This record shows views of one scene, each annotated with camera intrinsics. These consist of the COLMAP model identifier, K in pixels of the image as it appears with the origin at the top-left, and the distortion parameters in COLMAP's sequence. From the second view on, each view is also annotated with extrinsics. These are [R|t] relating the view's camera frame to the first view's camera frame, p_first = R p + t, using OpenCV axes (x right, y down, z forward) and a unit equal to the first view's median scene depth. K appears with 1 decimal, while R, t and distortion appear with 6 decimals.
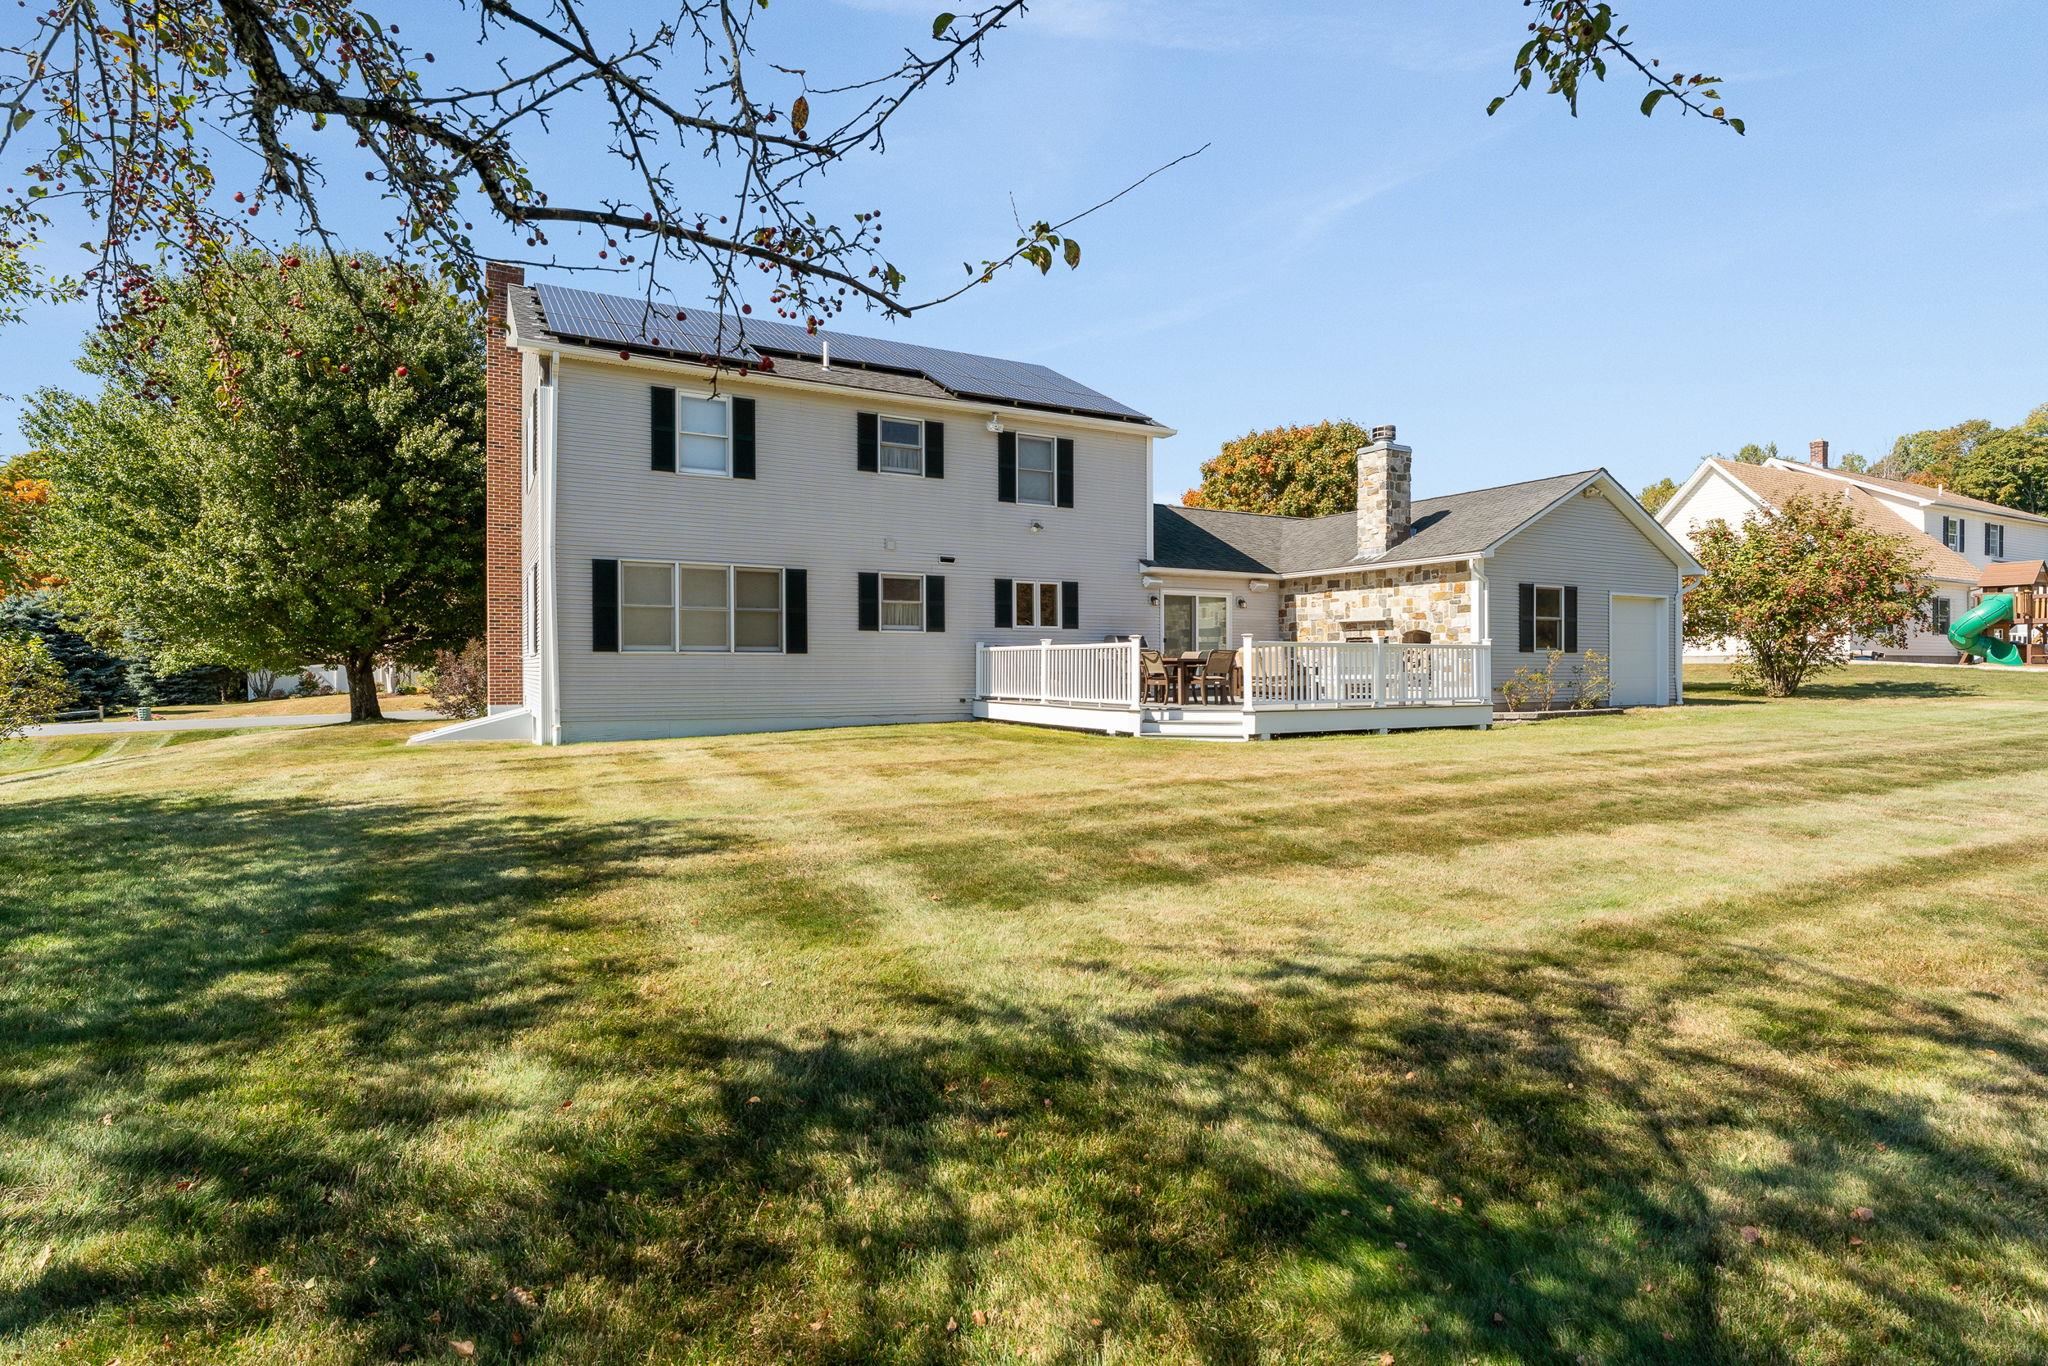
lens RADIAL K [[1012.7, 0, 1019.3], [0, 1012.7, 679.2], [0, 0, 1]] dist [-0.000862, 0.000317]
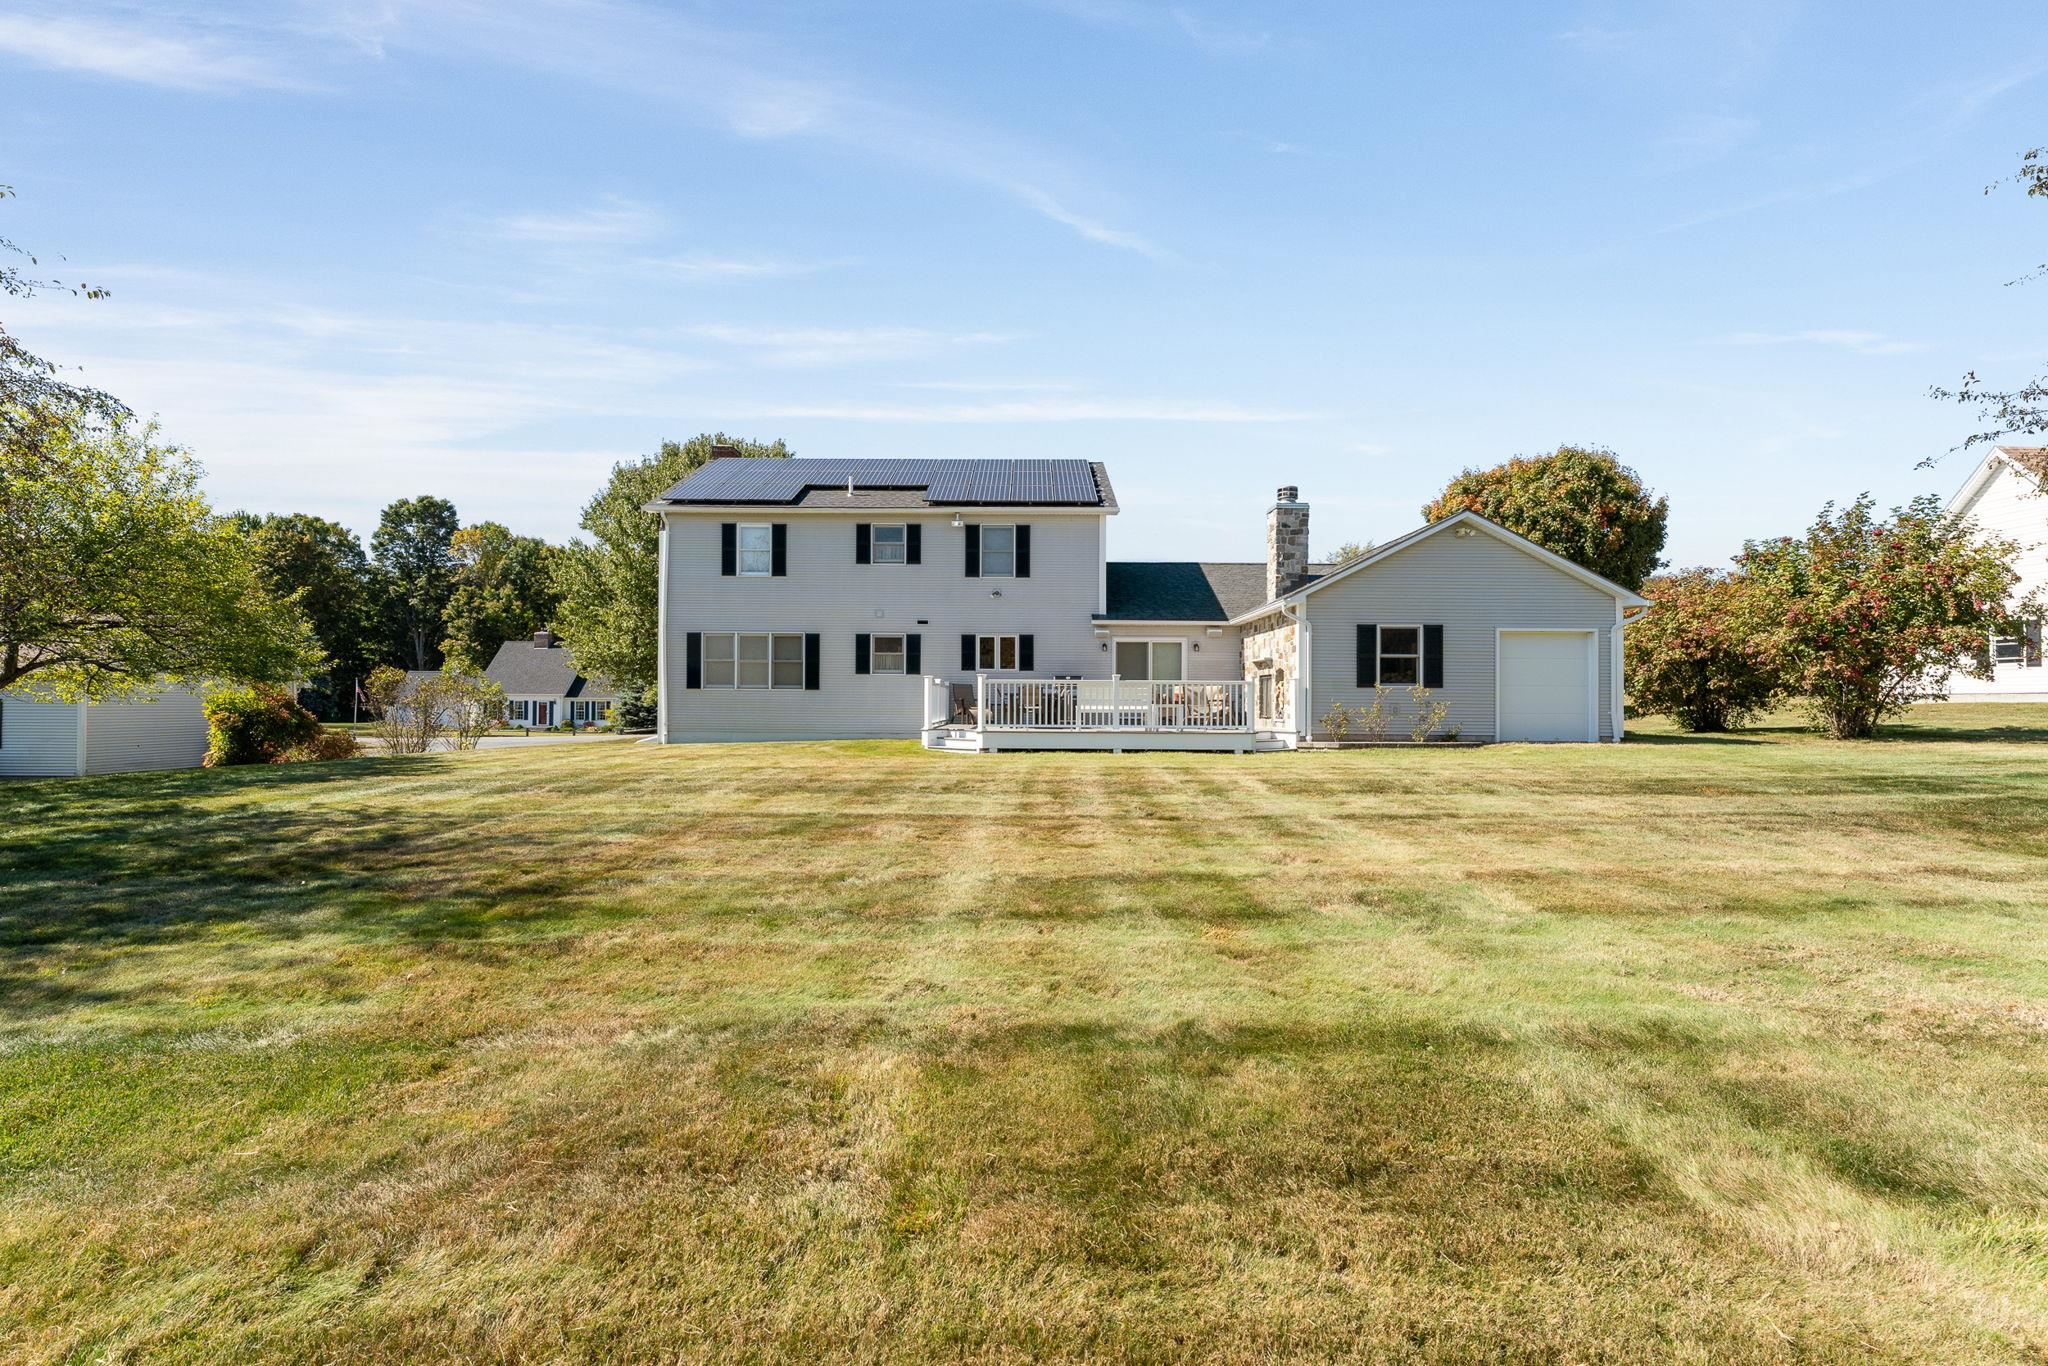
lens RADIAL K [[933.8, 0, 1014.7], [0, 933.8, 701.1], [0, 0, 1]] dist [-0.001894, -0.000278]
pose [[0.876281, 0.002761, -0.481793, 0.653024], [-0.011220, 0.999829, -0.014678, 0.007097], [0.481671, 0.018268, 0.876162, -0.055570]]
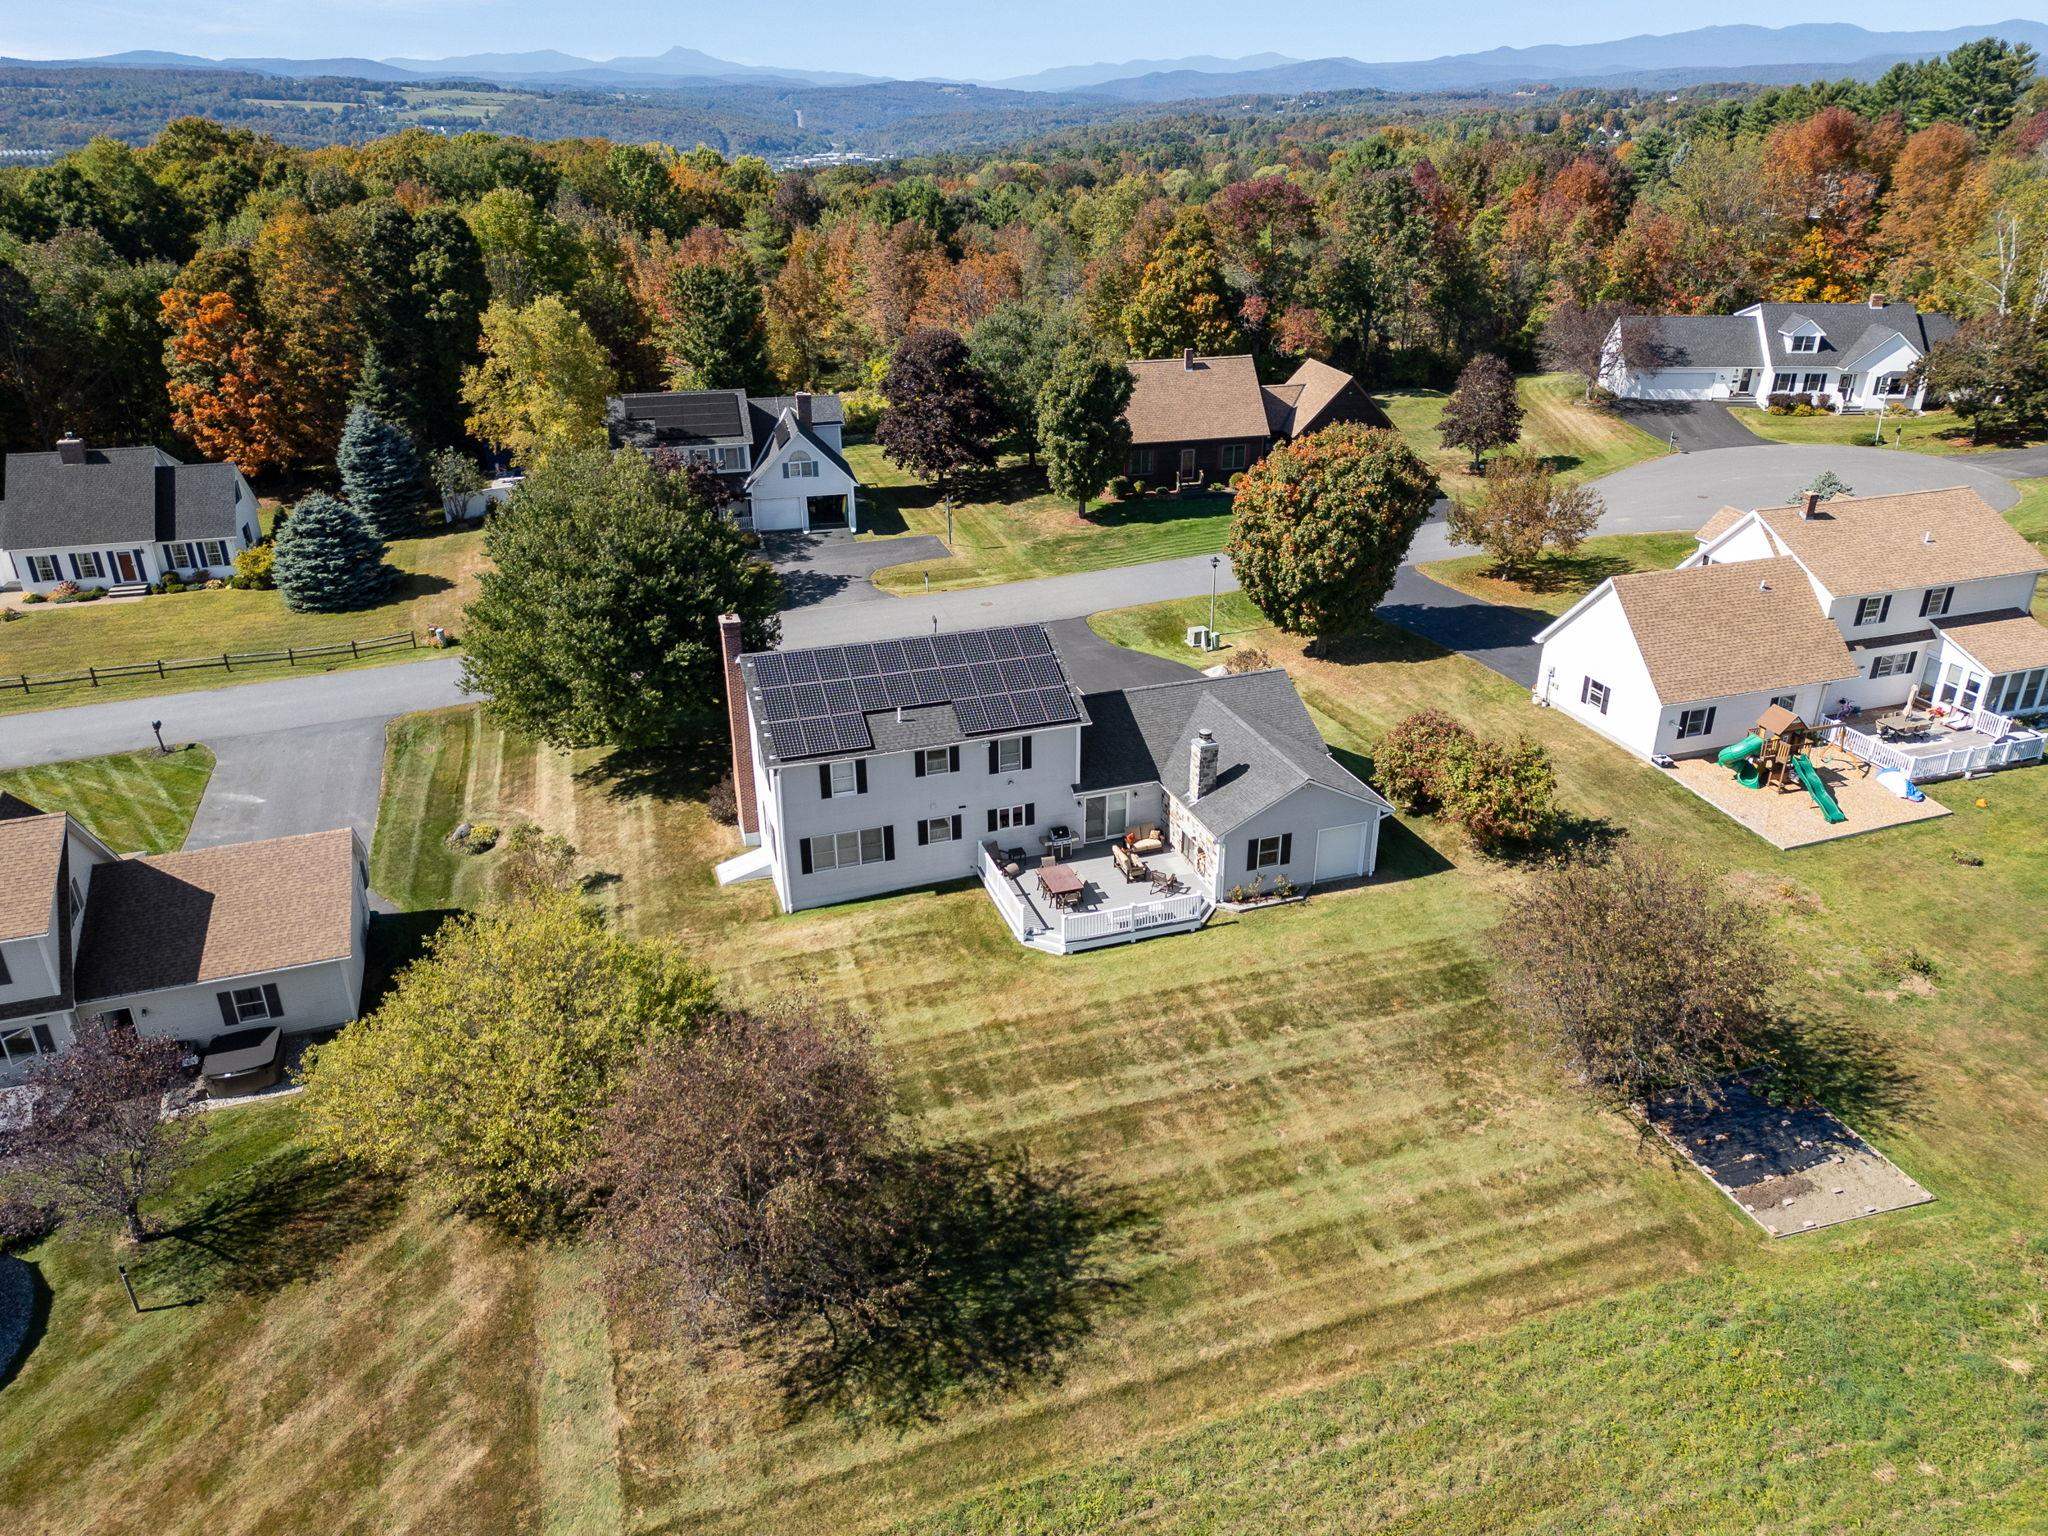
lens RADIAL K [[1437.2, 0, 1019.3], [0, 1437.2, 761.6], [0, 0, 1]] dist [0.053526, -0.036602]
pose [[0.984920, 0.066981, -0.159518, 0.488733], [0.004012, 0.912926, 0.408105, -1.361449], [0.172964, -0.402591, 0.898890, -1.504841]]
